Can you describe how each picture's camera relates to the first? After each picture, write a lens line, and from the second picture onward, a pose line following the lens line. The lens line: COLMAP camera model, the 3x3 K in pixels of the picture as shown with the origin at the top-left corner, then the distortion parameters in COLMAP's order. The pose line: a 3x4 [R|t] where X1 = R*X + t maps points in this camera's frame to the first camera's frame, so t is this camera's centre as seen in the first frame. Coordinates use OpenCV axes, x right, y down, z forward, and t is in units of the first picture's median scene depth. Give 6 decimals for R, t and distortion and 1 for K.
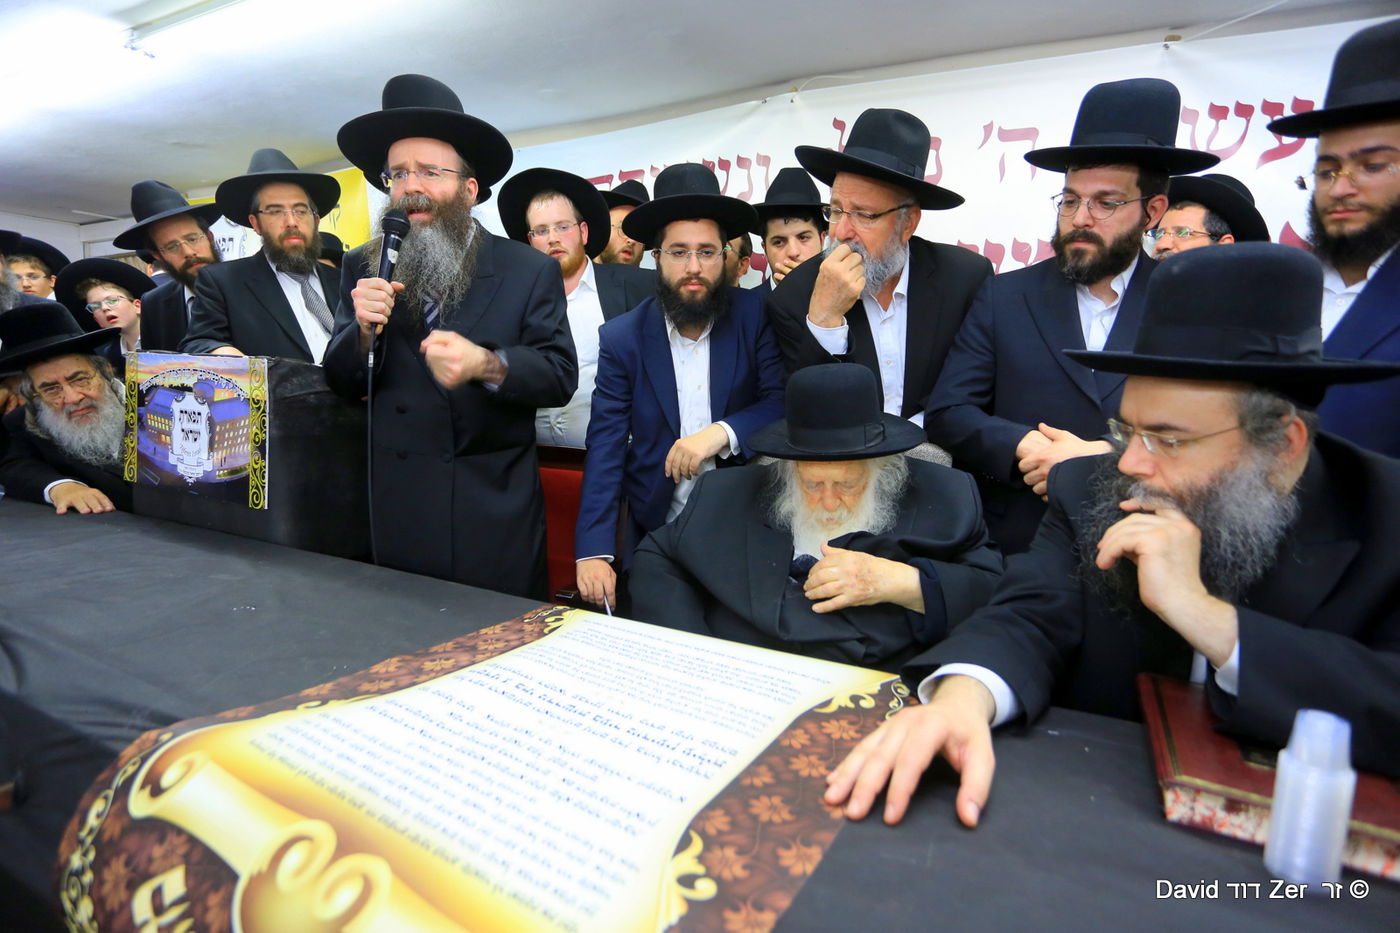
lens RADIAL K [[694.4, 0, 730.7], [0, 694.4, 469.4], [0, 0, 1]] dist [-0.035662, 0.008399]
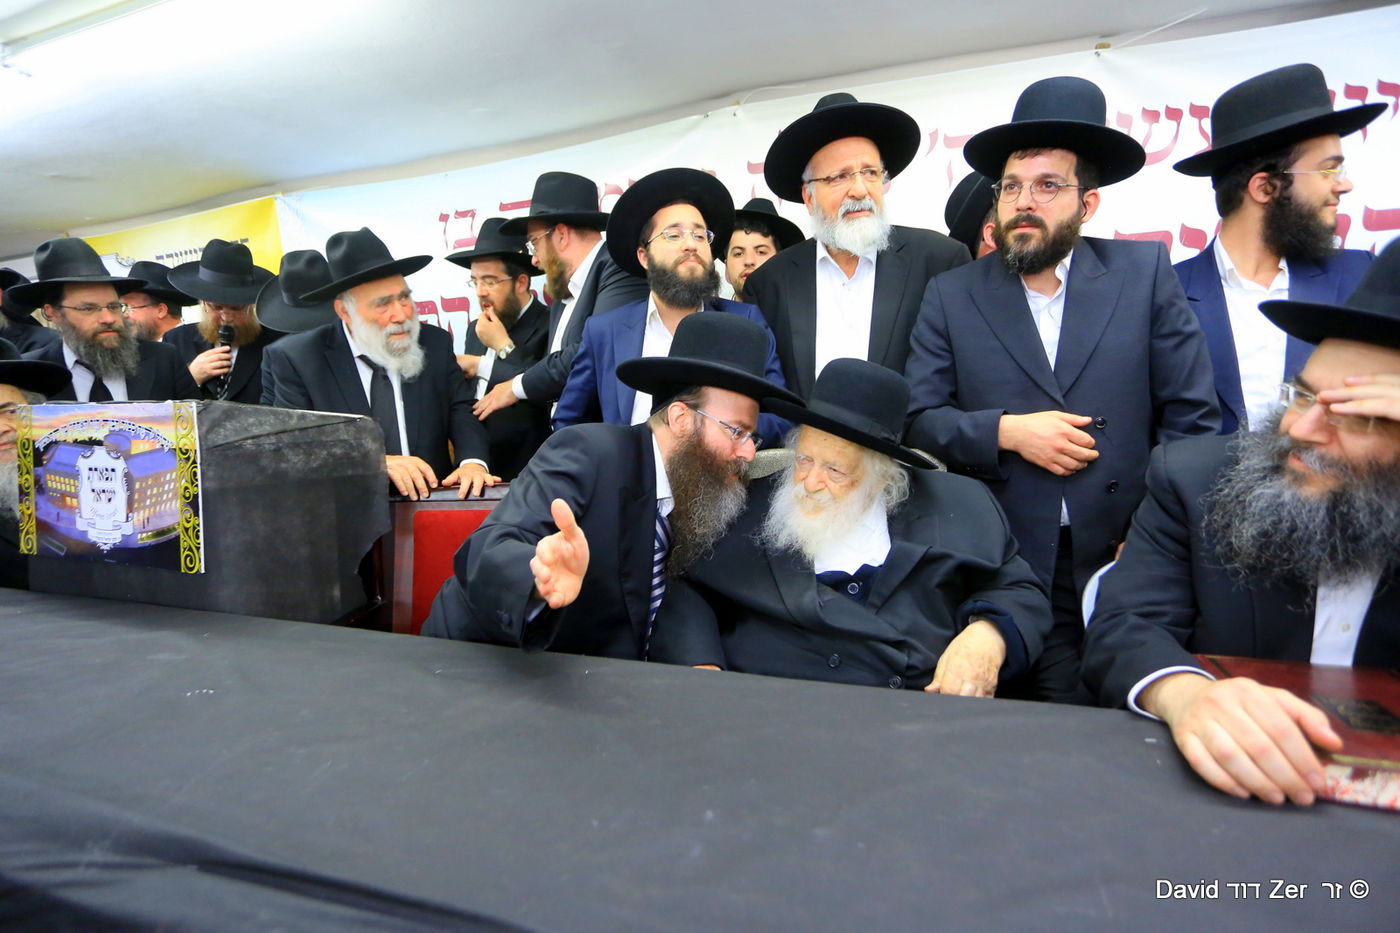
lens RADIAL K [[694.4, 0, 730.7], [0, 694.4, 475.7], [0, 0, 1]] dist [-0.035662, 0.008399]
pose [[0.992613, -0.068477, 0.100147, -0.086507], [0.071116, 0.997202, -0.023022, 0.001713], [-0.098291, 0.029974, 0.994706, 0.062417]]
